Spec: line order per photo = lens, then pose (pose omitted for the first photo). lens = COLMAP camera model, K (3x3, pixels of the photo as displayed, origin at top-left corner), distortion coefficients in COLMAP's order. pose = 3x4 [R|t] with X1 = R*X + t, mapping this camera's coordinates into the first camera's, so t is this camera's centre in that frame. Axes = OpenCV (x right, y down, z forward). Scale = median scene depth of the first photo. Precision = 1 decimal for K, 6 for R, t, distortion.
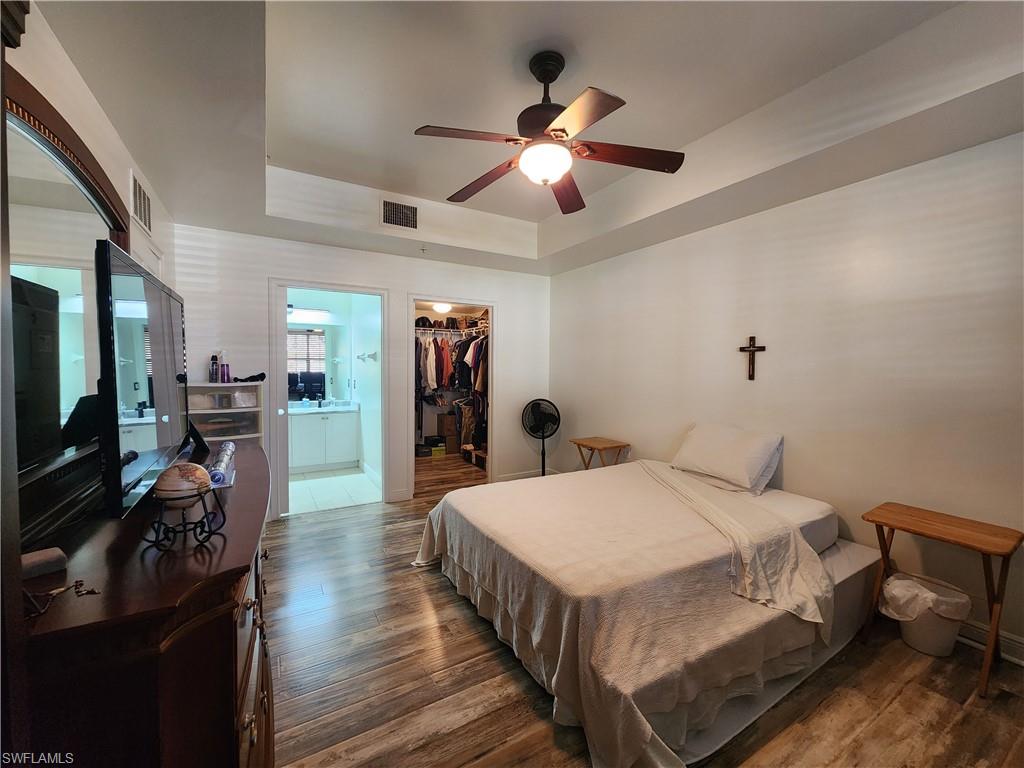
lens RADIAL K [[418.8, 0, 514.0], [0, 418.8, 381.6], [0, 0, 1]] dist [-0.001102, -0.000578]
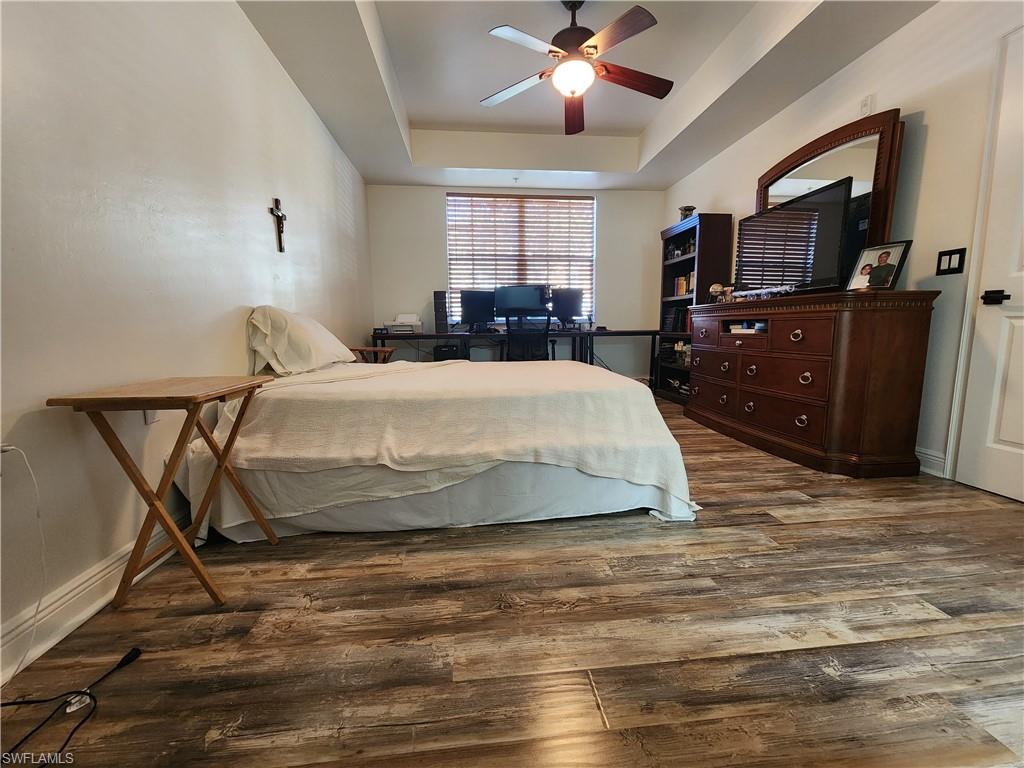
lens RADIAL K [[418.8, 0, 514.0], [0, 418.8, 381.6], [0, 0, 1]] dist [-0.001102, -0.000578]
pose [[-0.907030, -0.051660, 0.417886, -0.245764], [0.018532, 0.986586, 0.162187, 0.134019], [-0.420659, 0.154852, -0.893905, 1.684484]]
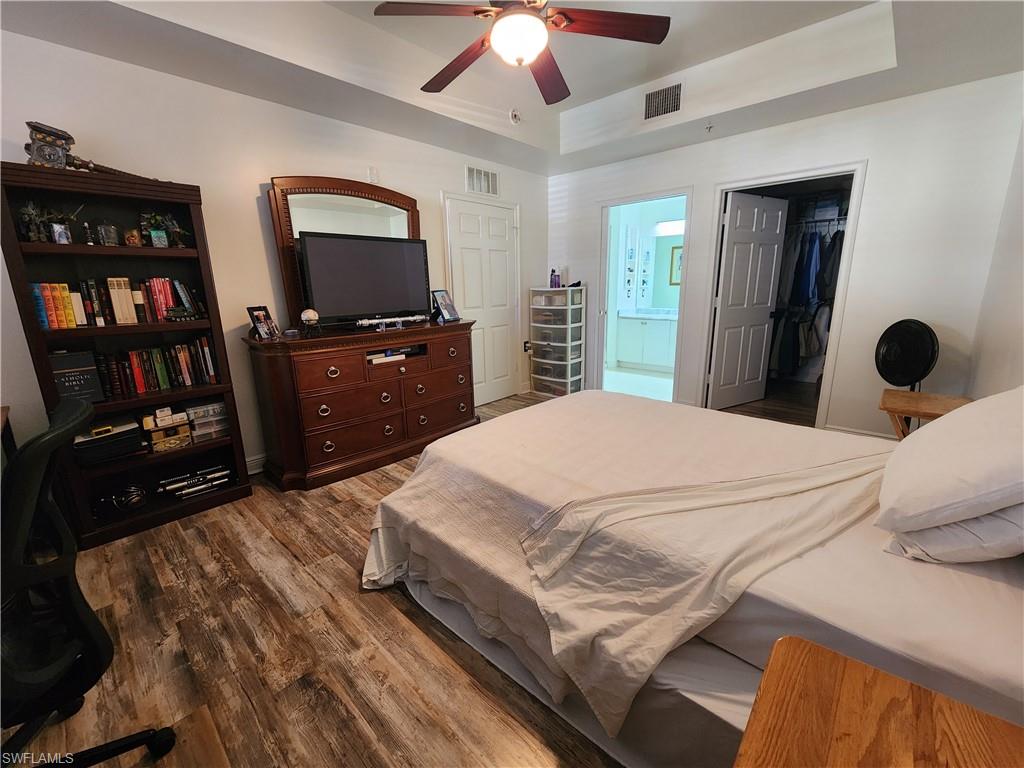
lens RADIAL K [[418.8, 0, 514.0], [0, 418.8, 381.6], [0, 0, 1]] dist [-0.001102, -0.000578]
pose [[0.288834, 0.205709, -0.935018, 0.777448], [-0.012754, 0.977383, 0.211090, 0.017362], [0.957294, -0.049045, 0.284925, 0.488237]]
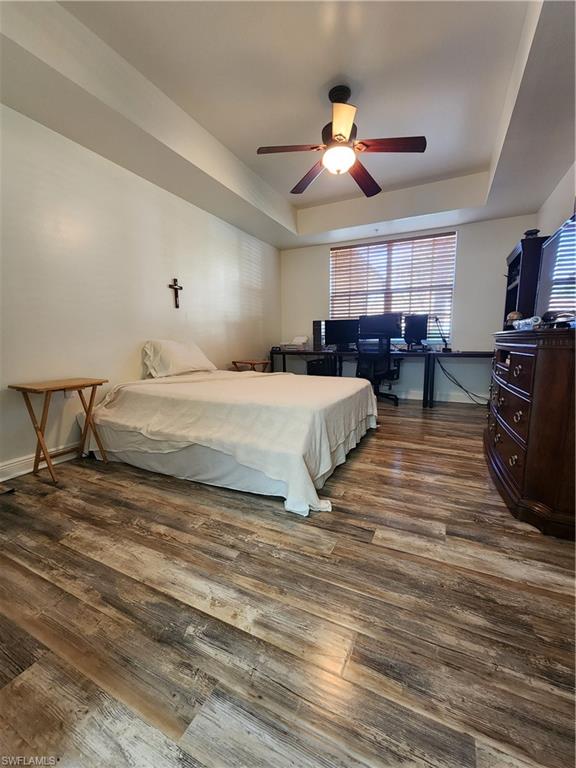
lens RADIAL K [[314.1, 0, 288.0], [0, 314.1, 384.0], [0, 0, 1]] dist [-0.001102, -0.000578]
pose [[-0.545329, -0.119038, 0.829727, -0.671741], [0.031234, 0.986292, 0.162028, 0.101523], [-0.837640, 0.114274, -0.534136, 1.369671]]
